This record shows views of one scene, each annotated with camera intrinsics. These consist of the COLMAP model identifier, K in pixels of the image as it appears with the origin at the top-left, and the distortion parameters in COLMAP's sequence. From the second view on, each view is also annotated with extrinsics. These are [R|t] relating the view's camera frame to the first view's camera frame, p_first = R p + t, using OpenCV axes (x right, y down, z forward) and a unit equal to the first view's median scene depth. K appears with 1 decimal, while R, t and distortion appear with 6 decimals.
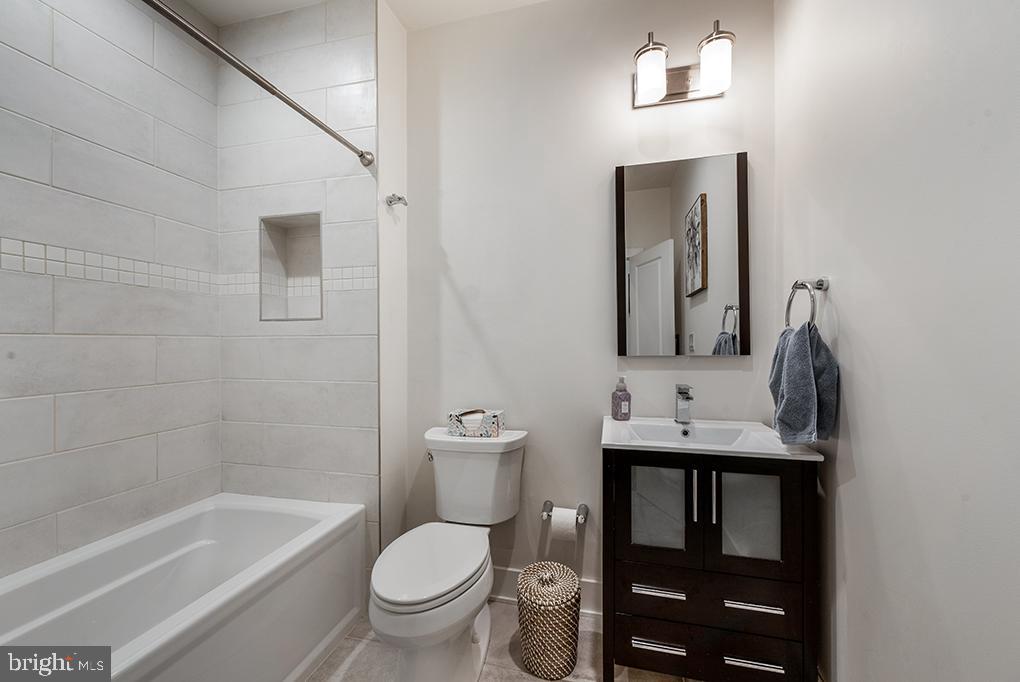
lens RADIAL K [[399.2, 0, 511.5], [0, 399.2, 341.3], [0, 0, 1]] dist [-0.005586, 0.000992]
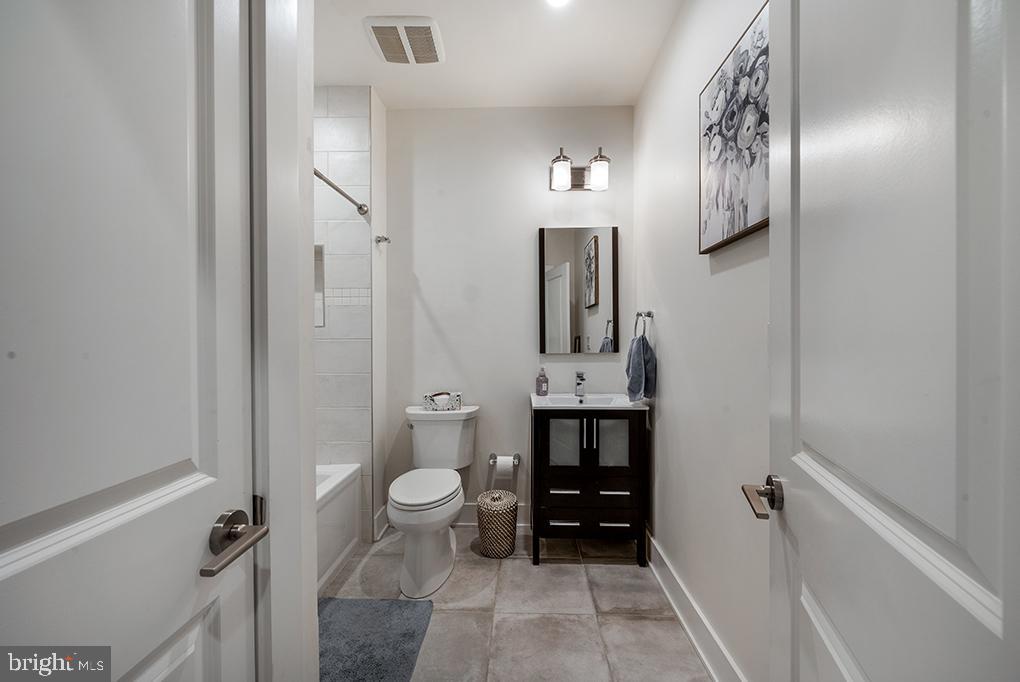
lens RADIAL K [[399.2, 0, 511.2], [0, 399.2, 340.9], [0, 0, 1]] dist [-0.005586, 0.000992]
pose [[0.975849, 0.002044, 0.218435, -0.186599], [-0.003530, 0.999973, 0.006410, -0.022316], [-0.218416, -0.007026, 0.975830, -0.497735]]
